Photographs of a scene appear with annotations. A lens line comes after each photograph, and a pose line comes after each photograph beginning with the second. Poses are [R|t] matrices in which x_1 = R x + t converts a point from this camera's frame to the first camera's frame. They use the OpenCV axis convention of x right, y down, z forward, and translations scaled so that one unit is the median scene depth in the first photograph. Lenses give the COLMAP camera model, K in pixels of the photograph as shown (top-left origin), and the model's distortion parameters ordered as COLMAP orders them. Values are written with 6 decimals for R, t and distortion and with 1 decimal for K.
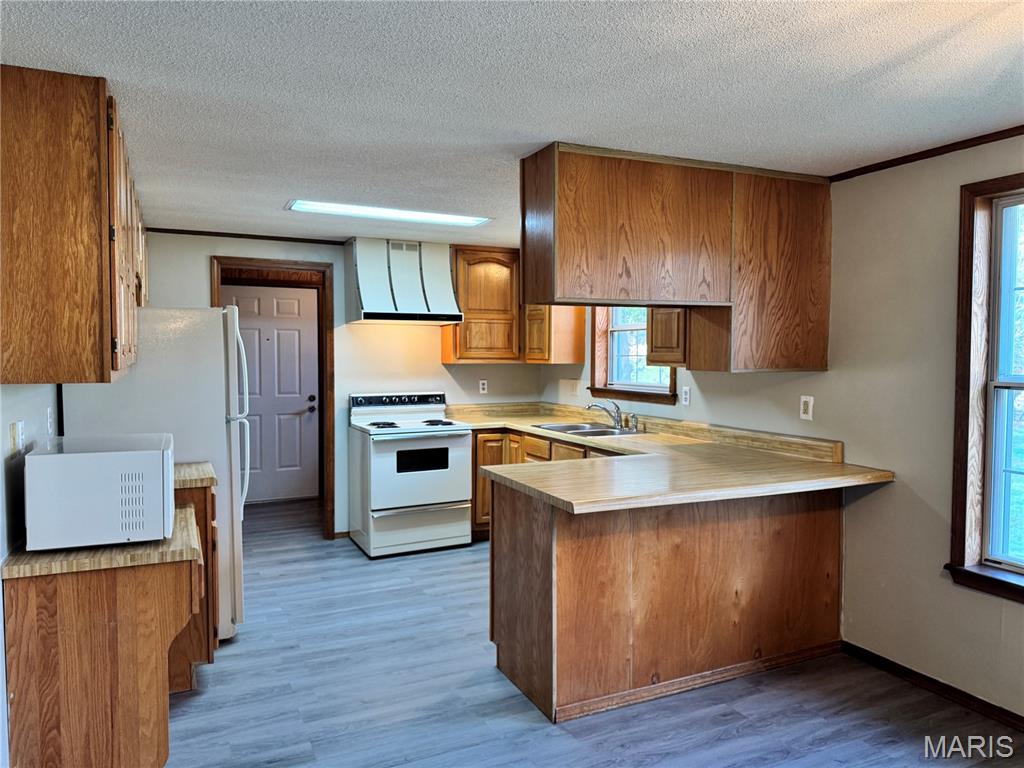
lens RADIAL K [[722.0, 0, 522.3], [0, 722.0, 384.7], [0, 0, 1]] dist [0.214578, -0.351585]
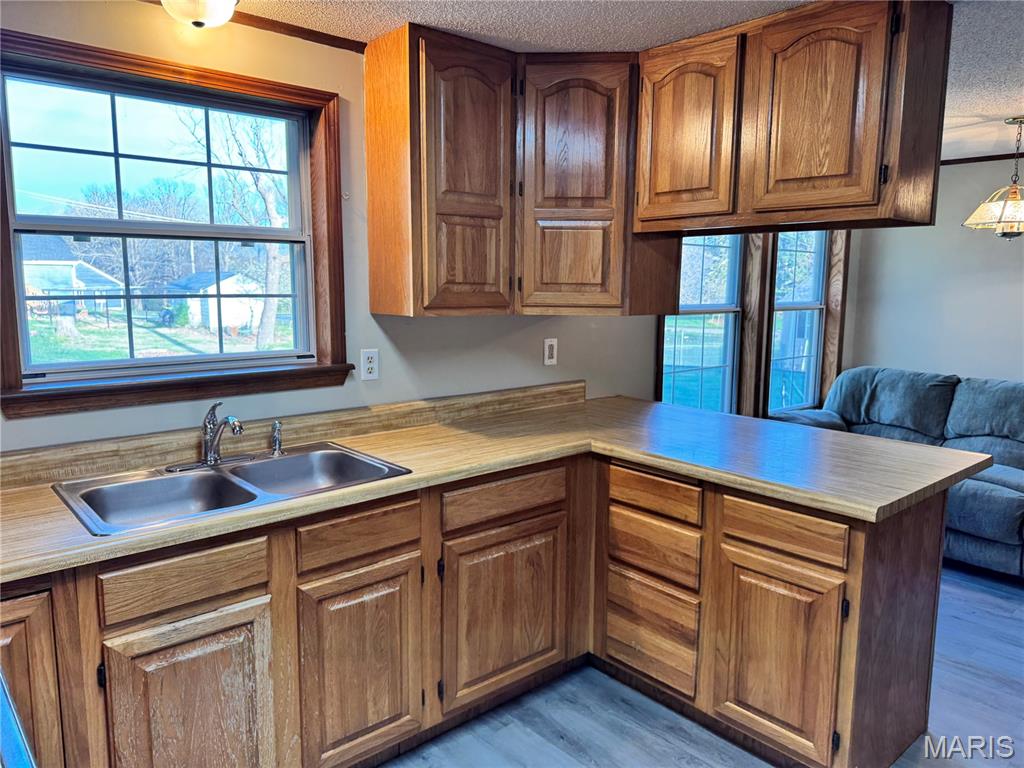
lens RADIAL K [[726.6, 0, 512.0], [0, 726.6, 384.0], [0, 0, 1]] dist [0.133357, -0.181297]
pose [[-0.270244, -0.143086, 0.952100, -0.322241], [0.032740, 0.986957, 0.157617, -0.050654], [-0.962235, 0.073767, -0.262035, 0.908572]]
